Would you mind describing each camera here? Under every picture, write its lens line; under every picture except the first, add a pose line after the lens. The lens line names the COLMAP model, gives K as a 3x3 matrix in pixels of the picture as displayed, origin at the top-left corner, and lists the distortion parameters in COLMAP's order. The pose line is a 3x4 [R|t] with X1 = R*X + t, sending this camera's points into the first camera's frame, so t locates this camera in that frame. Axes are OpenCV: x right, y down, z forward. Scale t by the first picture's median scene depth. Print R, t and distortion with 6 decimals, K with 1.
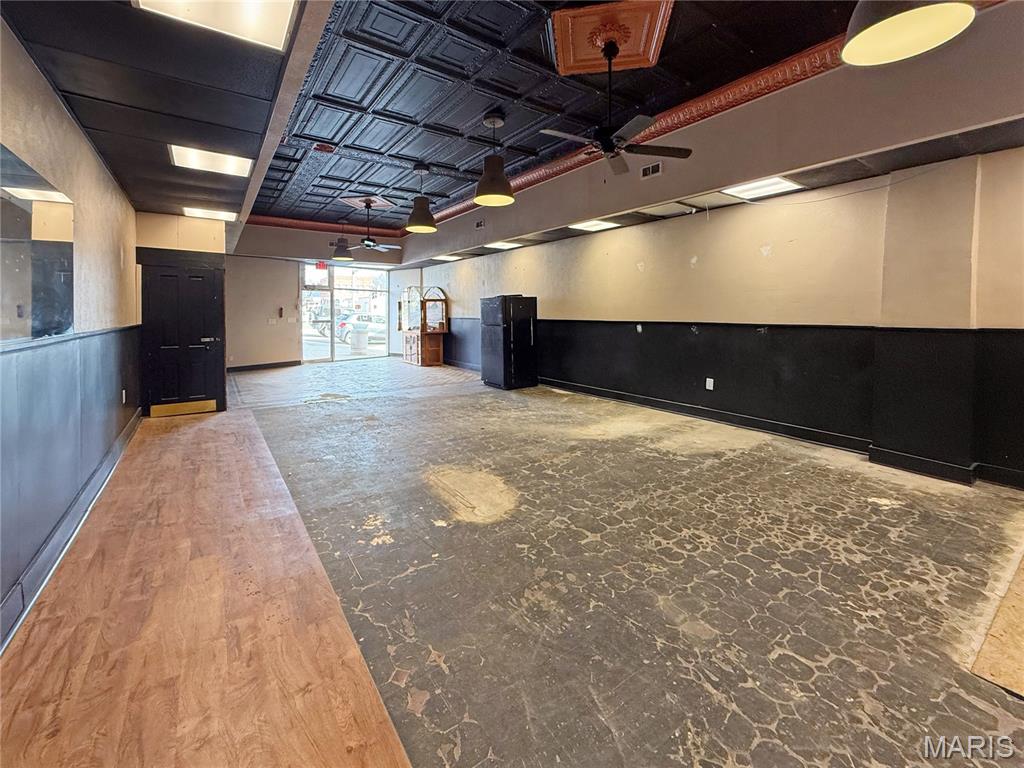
lens RADIAL K [[414.0, 0, 509.1], [0, 414.0, 405.1], [0, 0, 1]] dist [0.000300, 0.000099]
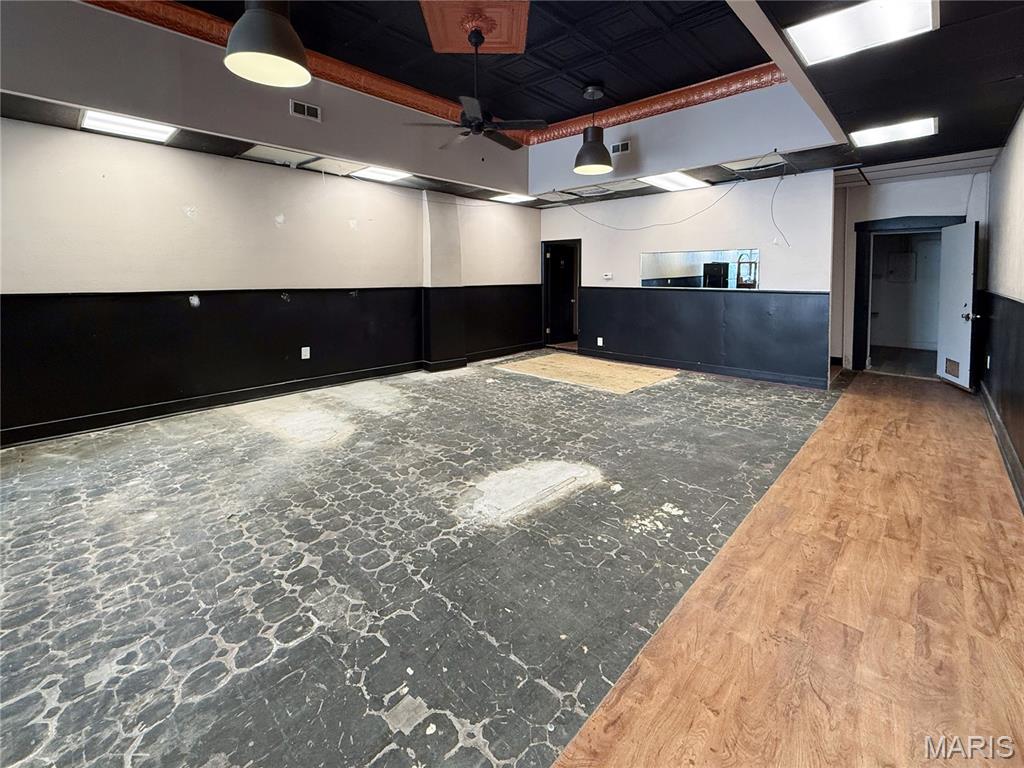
lens RADIAL K [[413.7, 0, 512.0], [0, 413.7, 384.0], [0, 0, 1]] dist [-0.000224, 0.000014]
pose [[-0.171731, -0.248406, 0.953311, -1.005217], [0.211898, 0.935723, 0.281995, -0.291567], [-0.962085, 0.250433, -0.108056, 1.257488]]
